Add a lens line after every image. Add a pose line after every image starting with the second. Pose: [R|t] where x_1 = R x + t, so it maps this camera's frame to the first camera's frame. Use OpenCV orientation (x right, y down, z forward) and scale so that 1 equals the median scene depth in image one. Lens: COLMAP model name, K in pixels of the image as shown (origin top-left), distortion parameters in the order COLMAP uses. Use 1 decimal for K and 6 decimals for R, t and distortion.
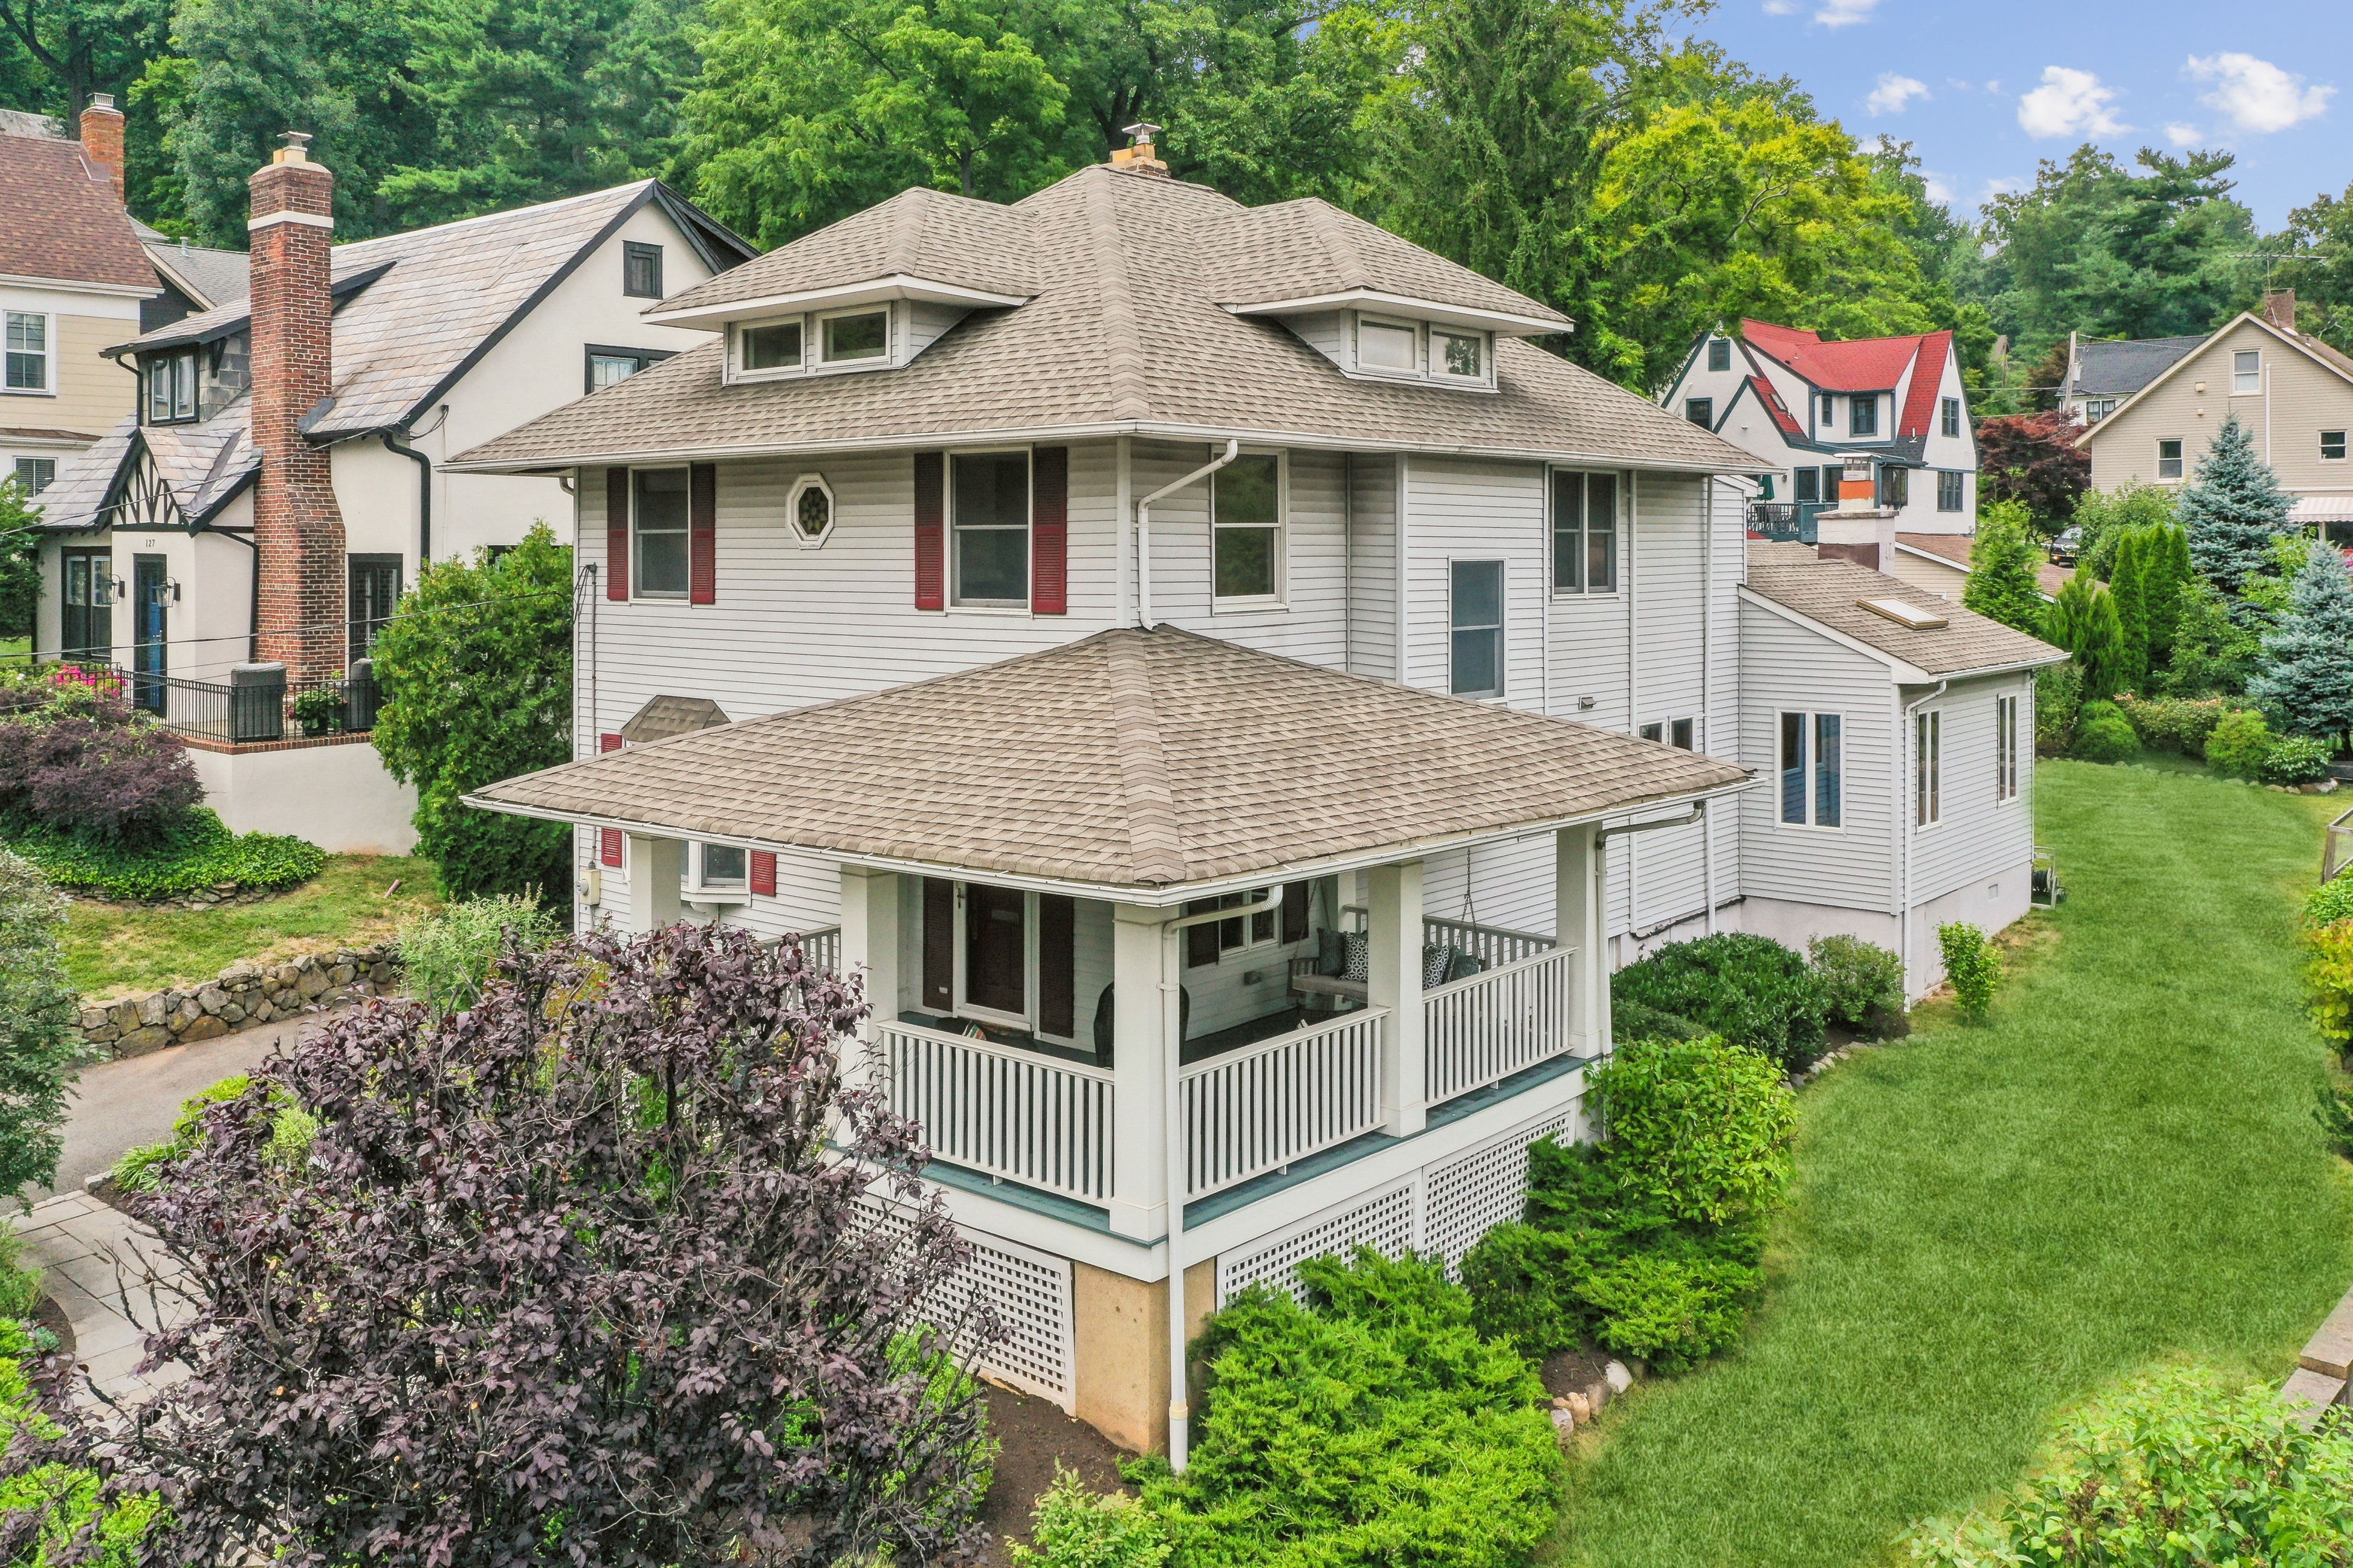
lens RADIAL K [[1913.4, 0, 1180.6], [0, 1913.4, 605.7], [0, 0, 1]] dist [-0.003193, 0.004190]
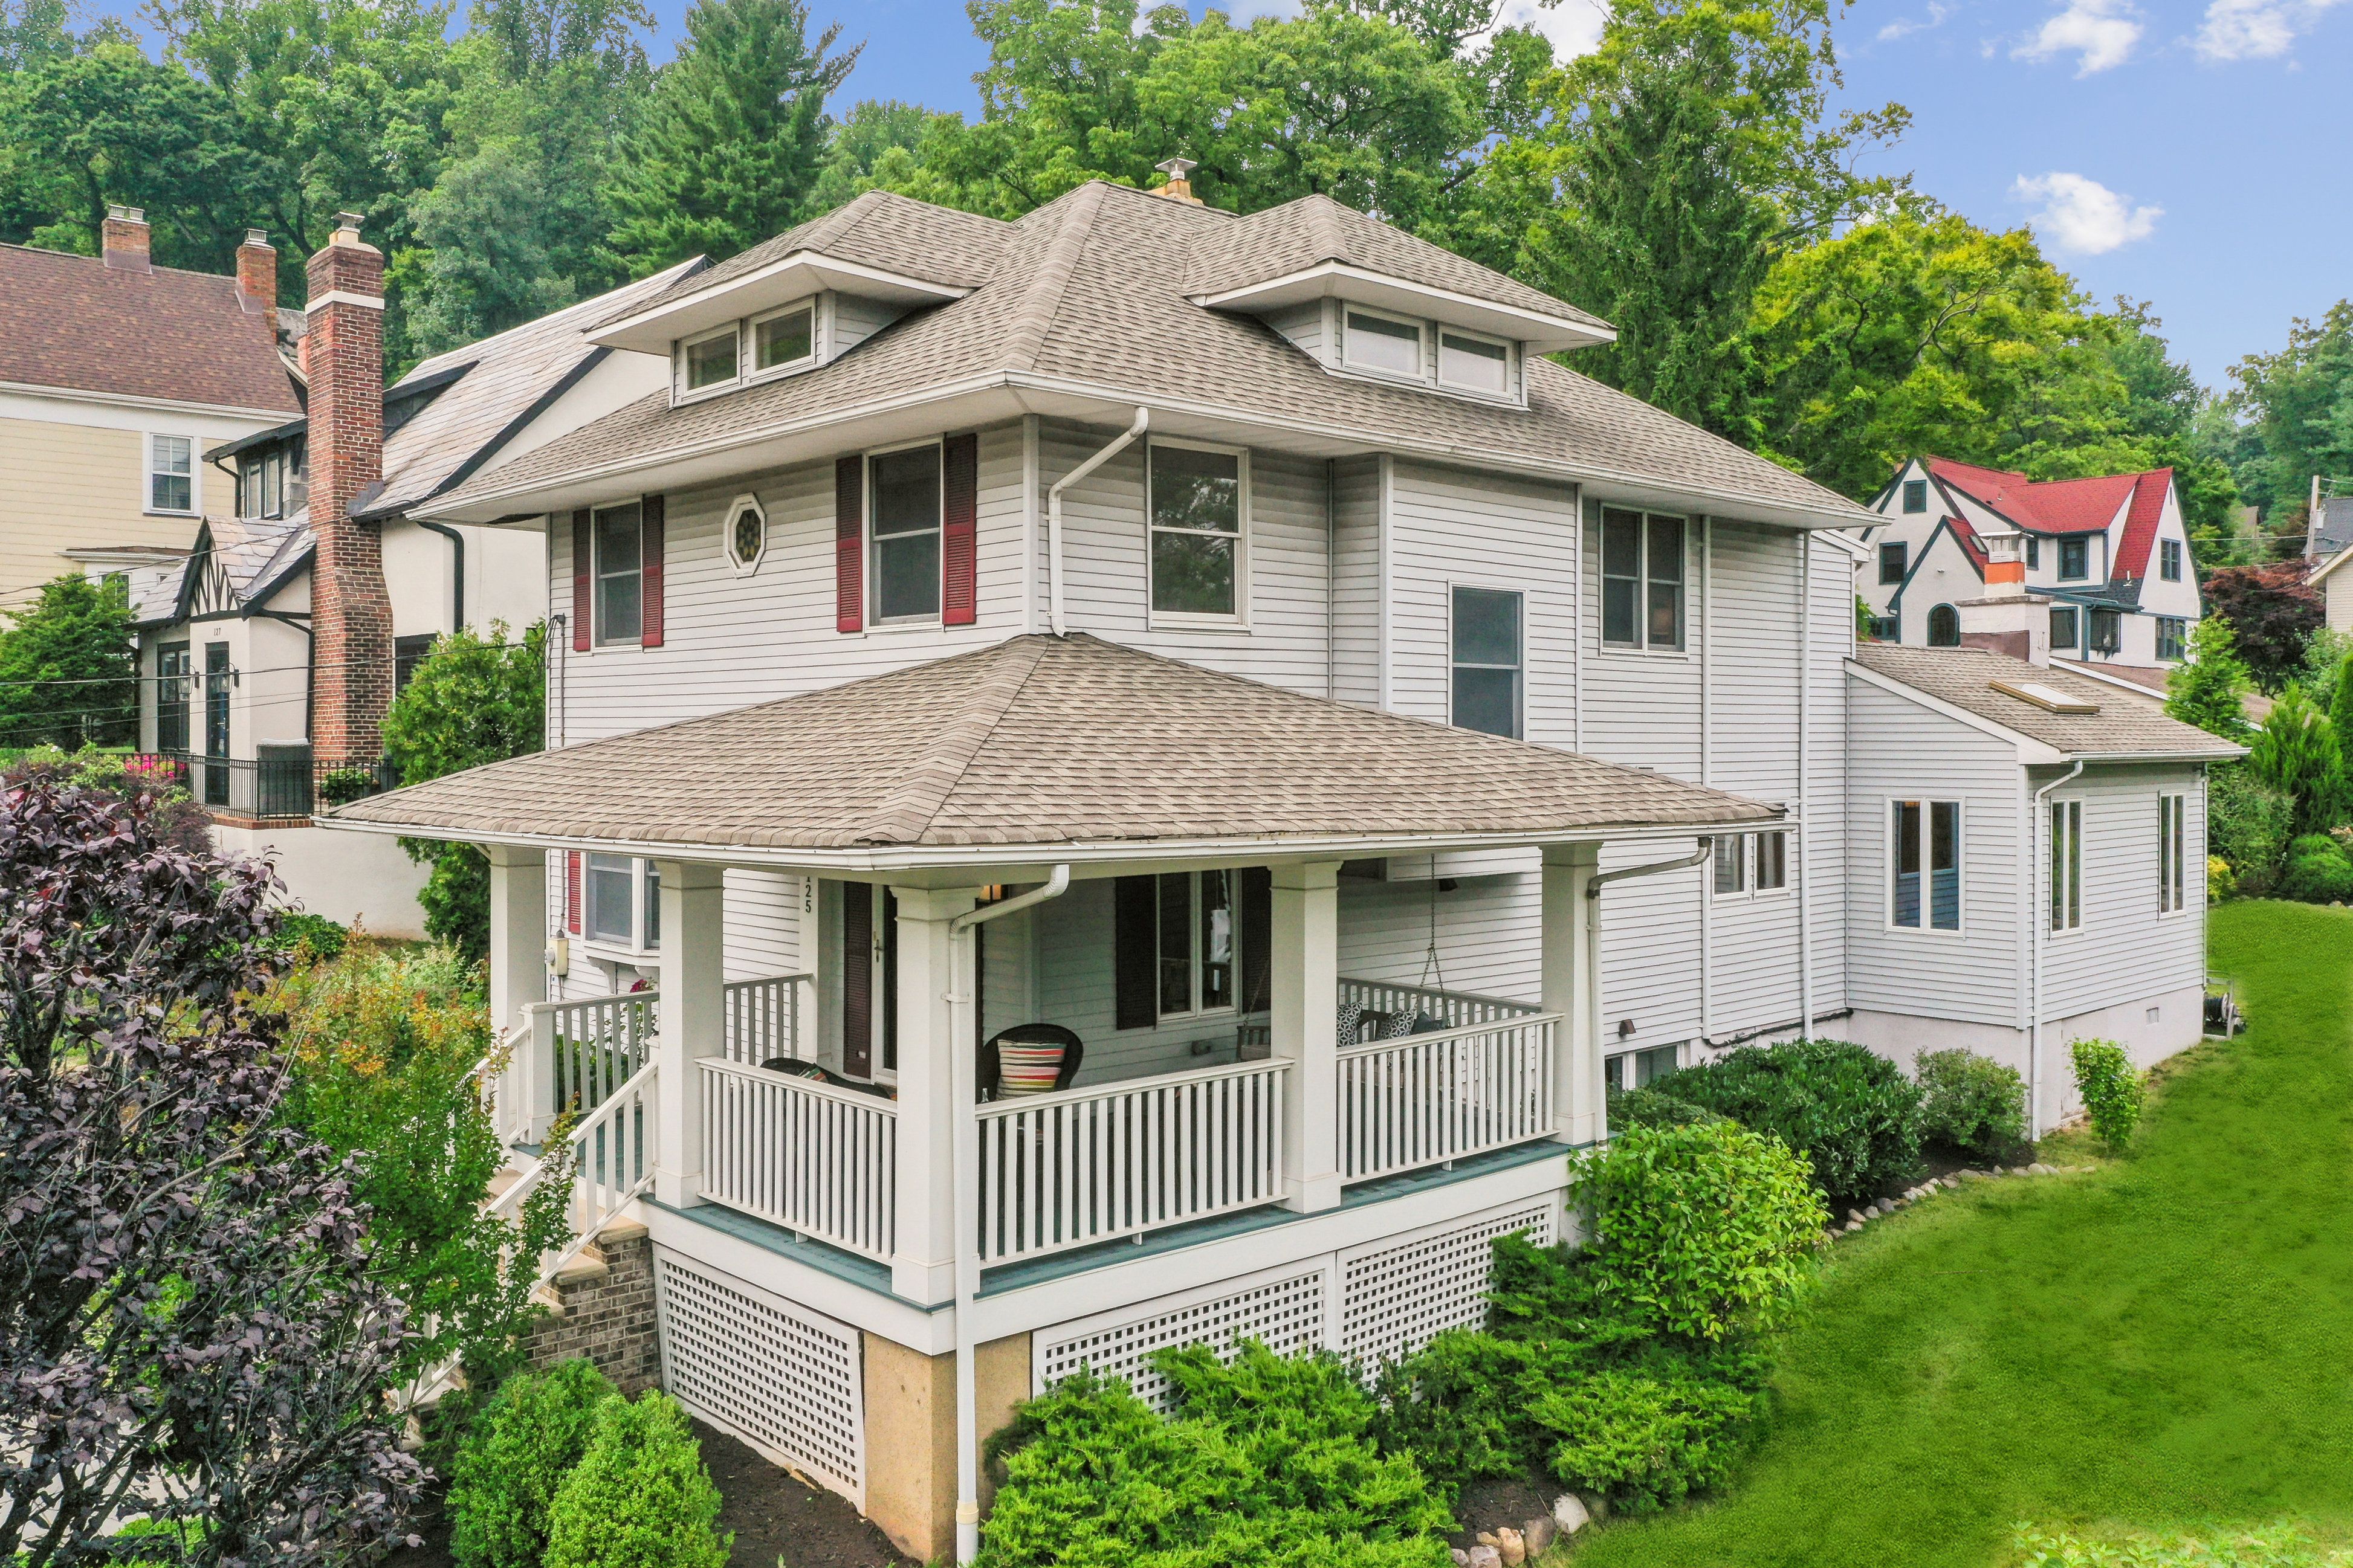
lens RADIAL K [[1861.0, 0, 1176.5], [0, 1861.0, 784.0], [0, 0, 1]] dist [-0.001111, -0.007497]
pose [[0.992535, 0.005843, -0.121816, 0.098154], [-0.006274, 0.999975, -0.003151, 0.057625], [0.121795, 0.003891, 0.992548, 0.113546]]
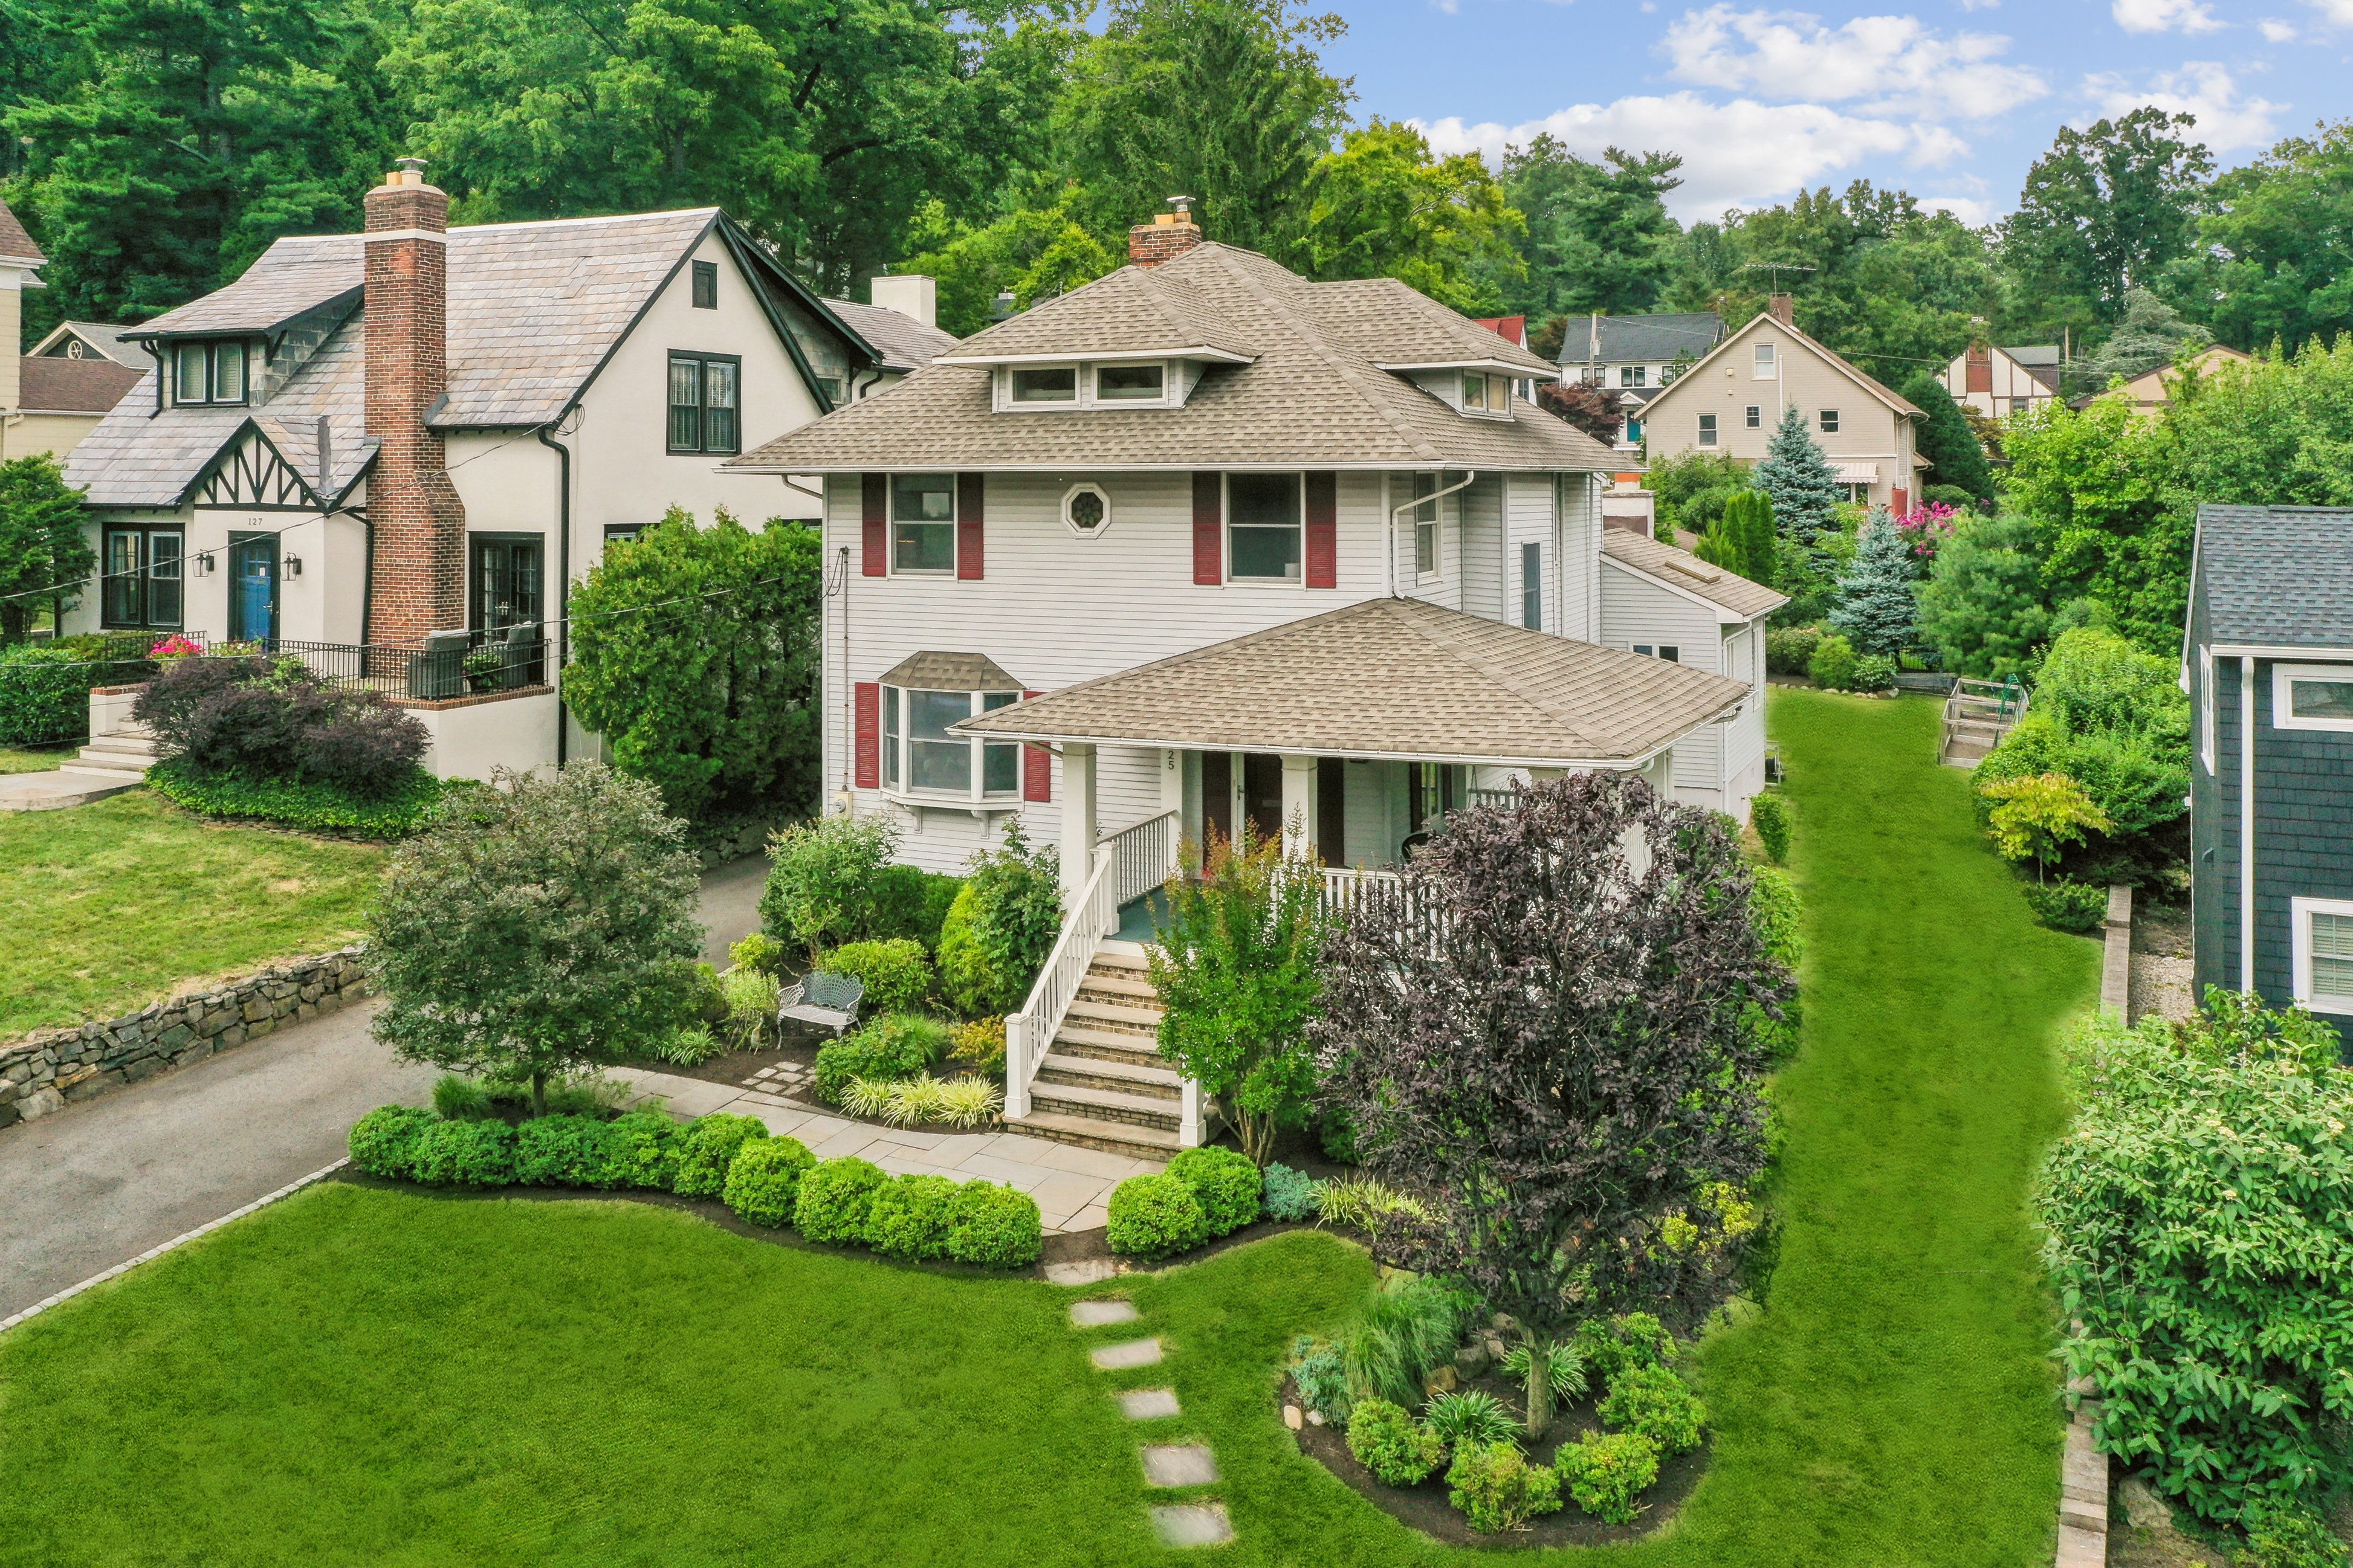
lens RADIAL K [[1929.9, 0, 1178.0], [0, 1929.9, 477.7], [0, 0, 1]] dist [-0.000797, 0.001968]
pose [[0.962000, 0.002895, 0.273035, -0.405415], [0.006288, 0.999444, -0.032753, -0.022383], [-0.272978, 0.033225, 0.961446, -0.256668]]
